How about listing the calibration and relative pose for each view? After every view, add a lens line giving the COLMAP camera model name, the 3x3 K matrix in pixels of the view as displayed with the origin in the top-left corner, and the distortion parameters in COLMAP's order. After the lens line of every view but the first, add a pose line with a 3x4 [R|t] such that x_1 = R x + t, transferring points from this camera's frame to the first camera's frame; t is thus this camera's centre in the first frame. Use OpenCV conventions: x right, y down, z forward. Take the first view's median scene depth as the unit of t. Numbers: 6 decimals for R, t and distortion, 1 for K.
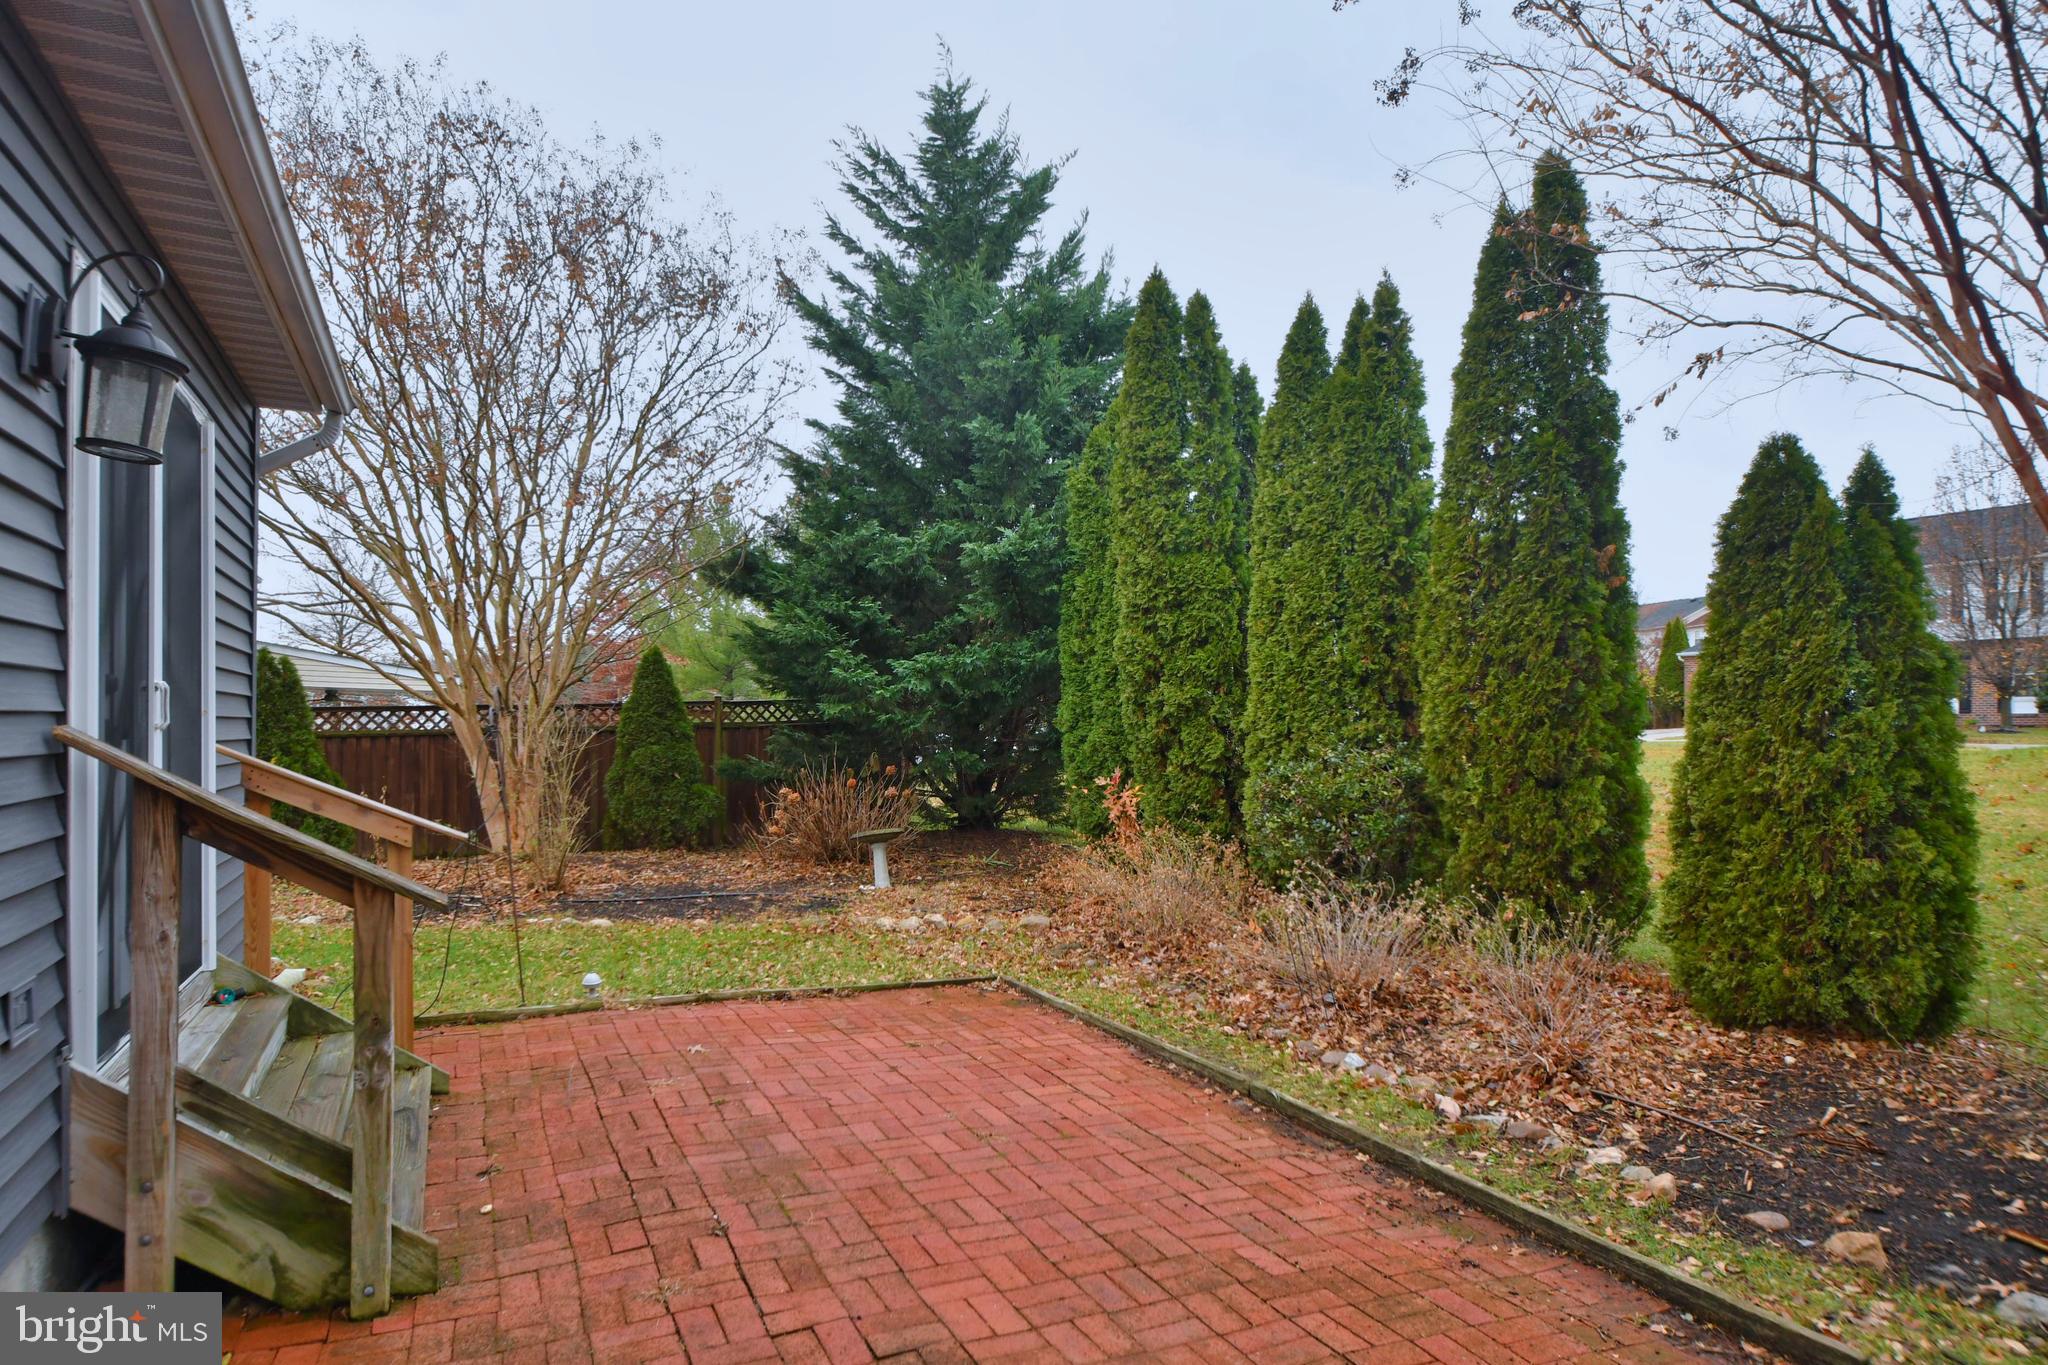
lens RADIAL K [[1200.7, 0, 1019.6], [0, 1200.7, 724.8], [0, 0, 1]] dist [-0.003530, -0.001556]
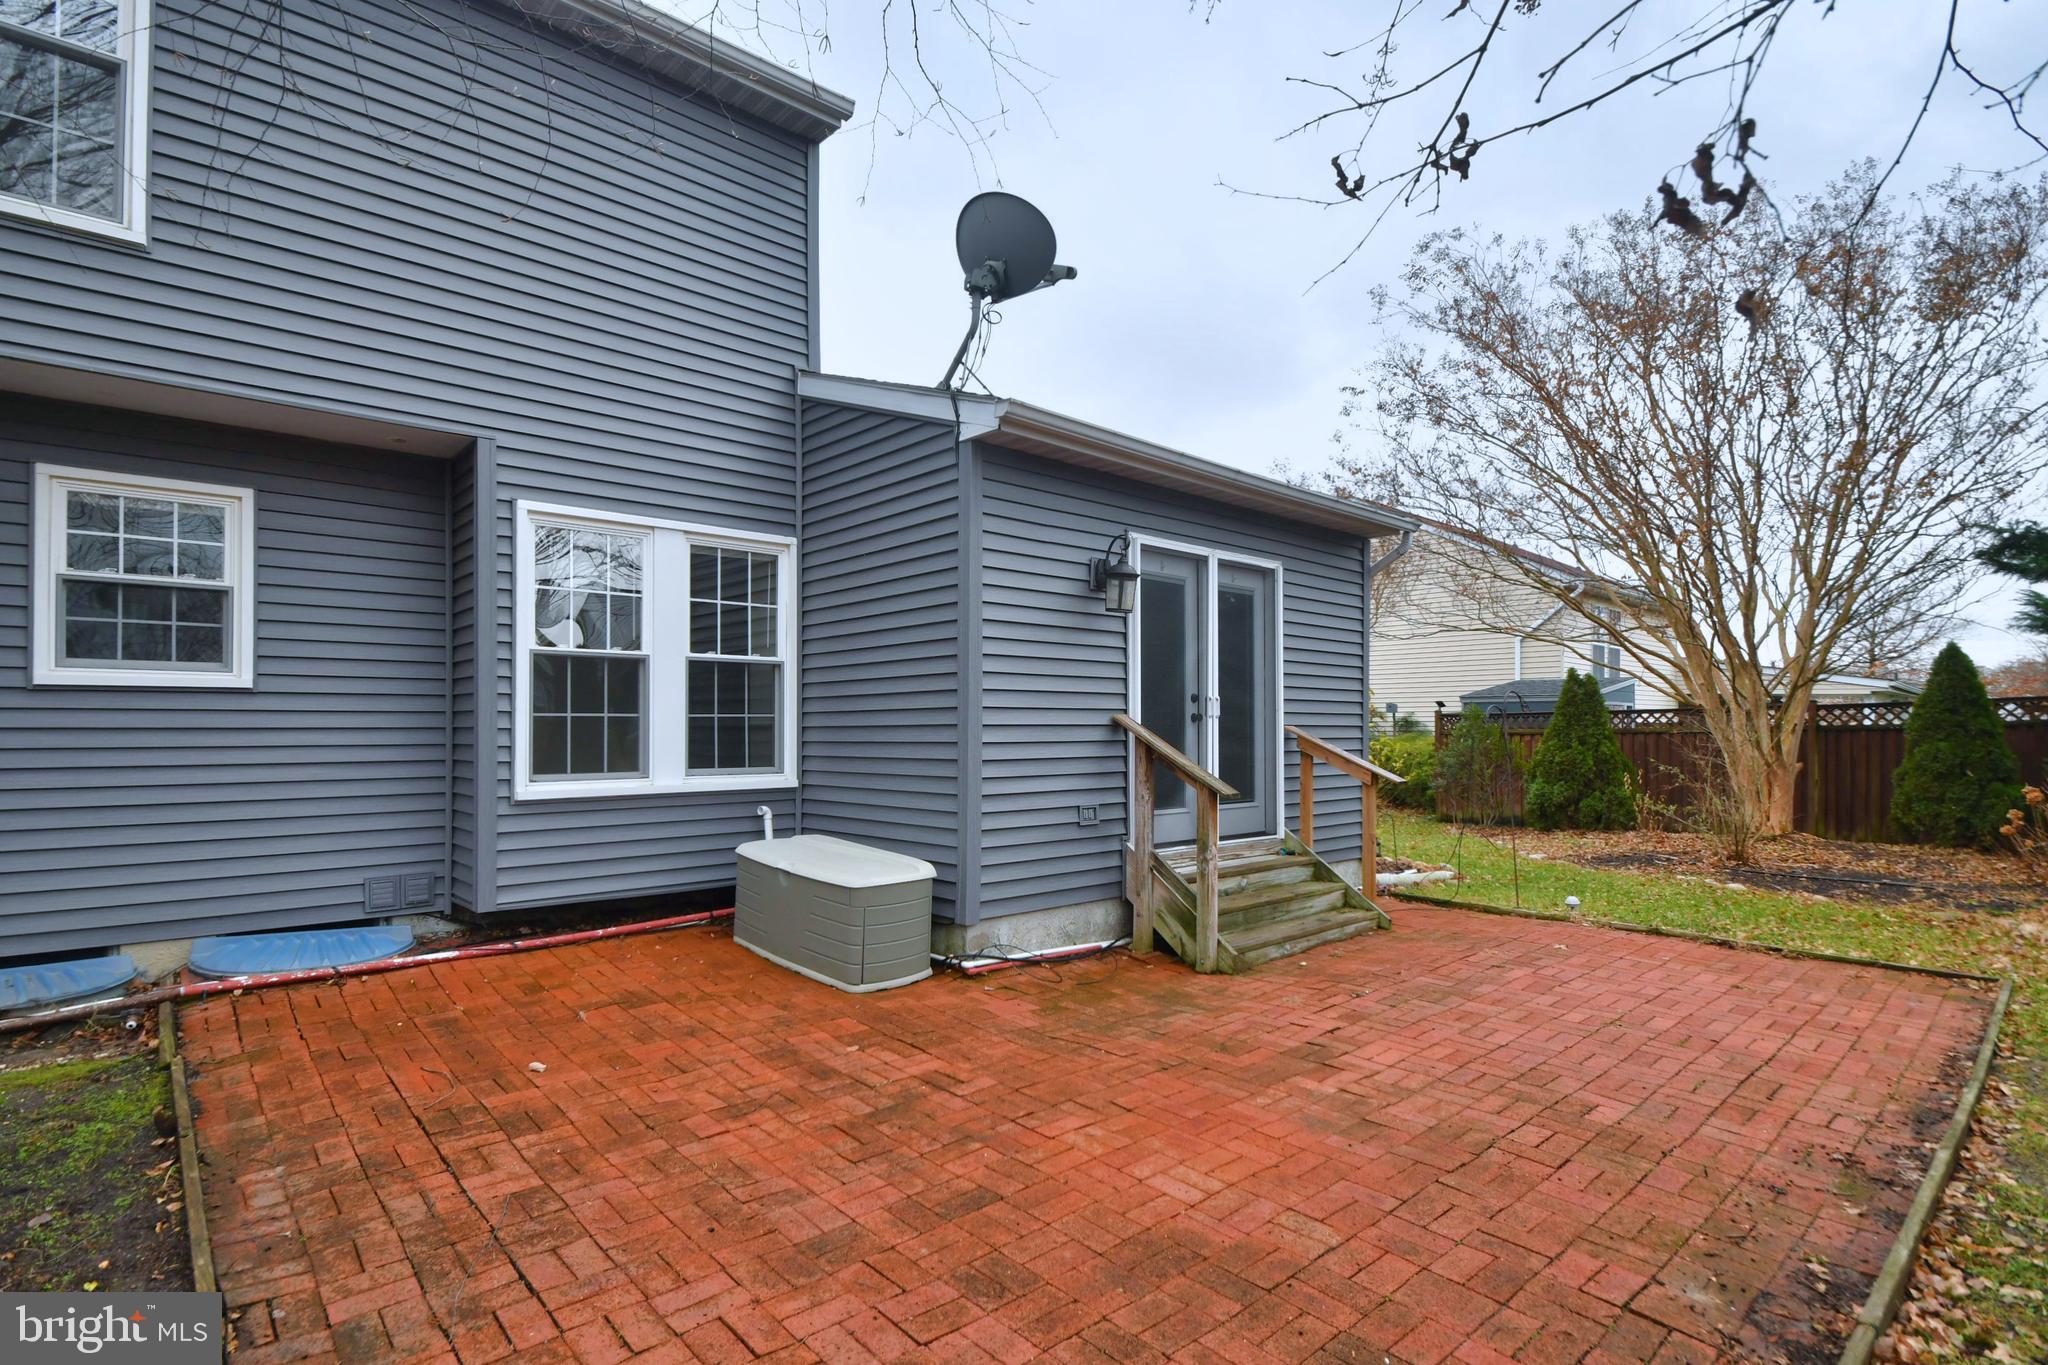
lens RADIAL K [[1024.3, 0, 1020.4], [0, 1024.3, 727.8], [0, 0, 1]] dist [-0.000076, -0.000098]
pose [[0.309223, -0.006796, -0.950965, 0.982635], [0.002993, 0.999976, -0.006173, 0.033417], [0.950985, -0.000937, 0.309236, 0.059481]]
